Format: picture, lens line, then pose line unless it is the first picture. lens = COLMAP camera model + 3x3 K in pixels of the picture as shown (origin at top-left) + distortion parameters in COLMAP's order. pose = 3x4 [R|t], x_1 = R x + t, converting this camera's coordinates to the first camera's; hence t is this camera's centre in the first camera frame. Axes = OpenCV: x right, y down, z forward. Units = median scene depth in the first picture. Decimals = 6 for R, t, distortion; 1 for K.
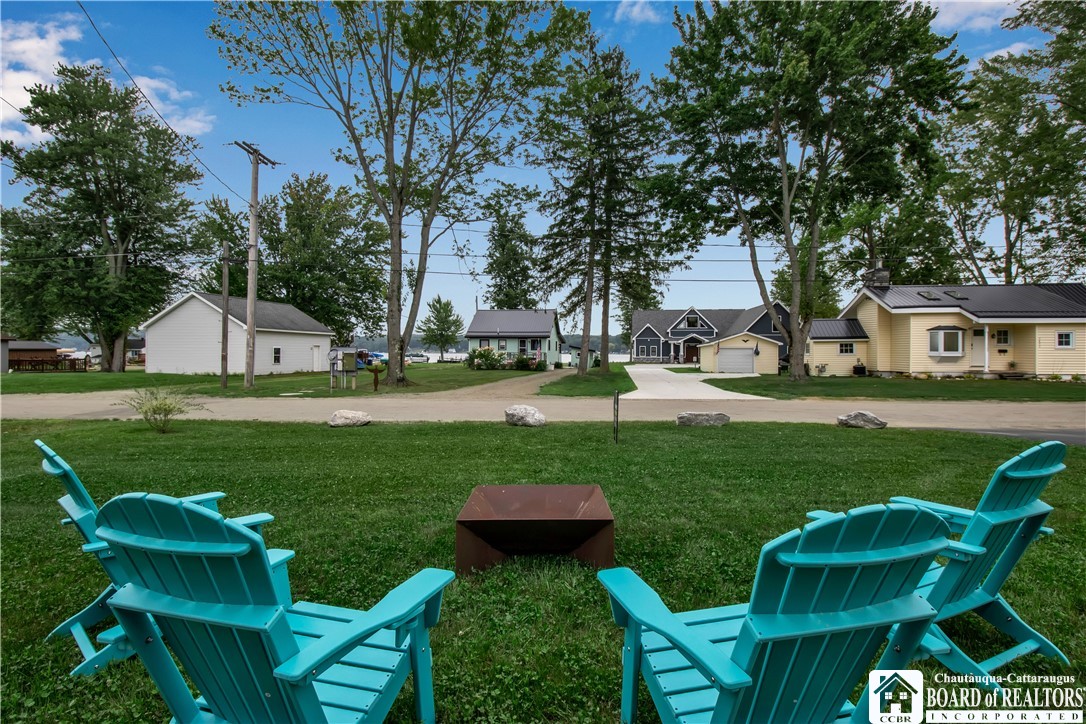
lens RADIAL K [[500.5, 0, 546.1], [0, 500.5, 352.8], [0, 0, 1]] dist [-0.002574, -0.011526]
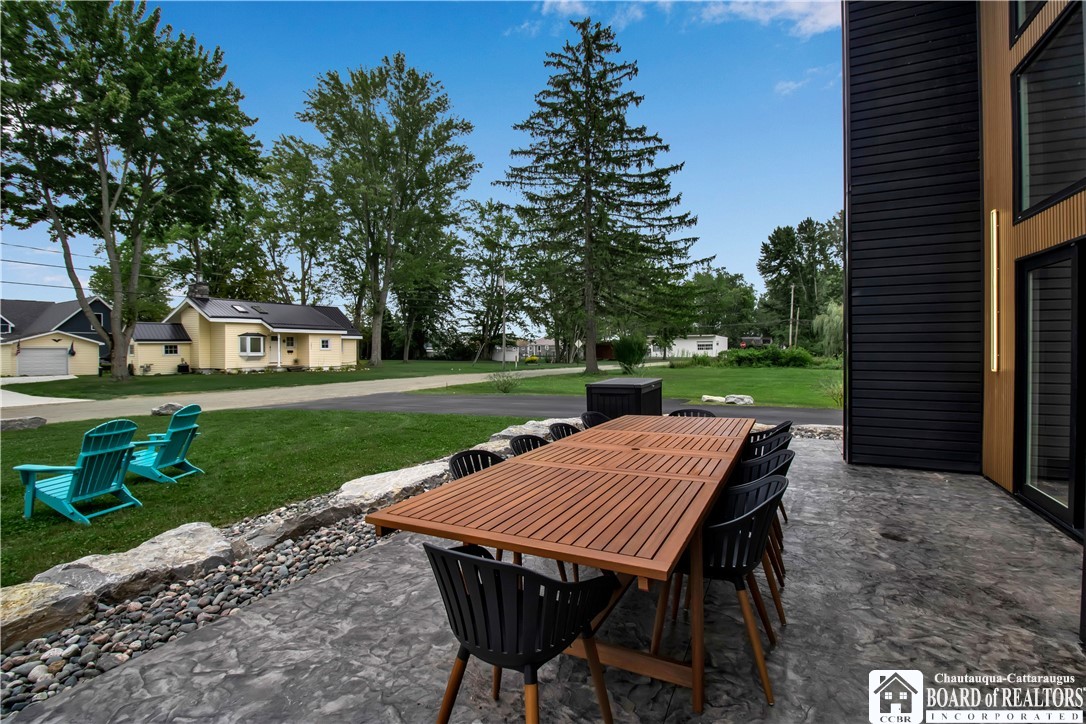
lens RADIAL K [[500.5, 0, 546.1], [0, 500.5, 352.8], [0, 0, 1]] dist [-0.002574, -0.011526]
pose [[0.393945, -0.009930, 0.919080, -0.097477], [-0.001015, 0.999936, 0.011239, -0.016002], [-0.919133, -0.005360, 0.393910, -0.223060]]
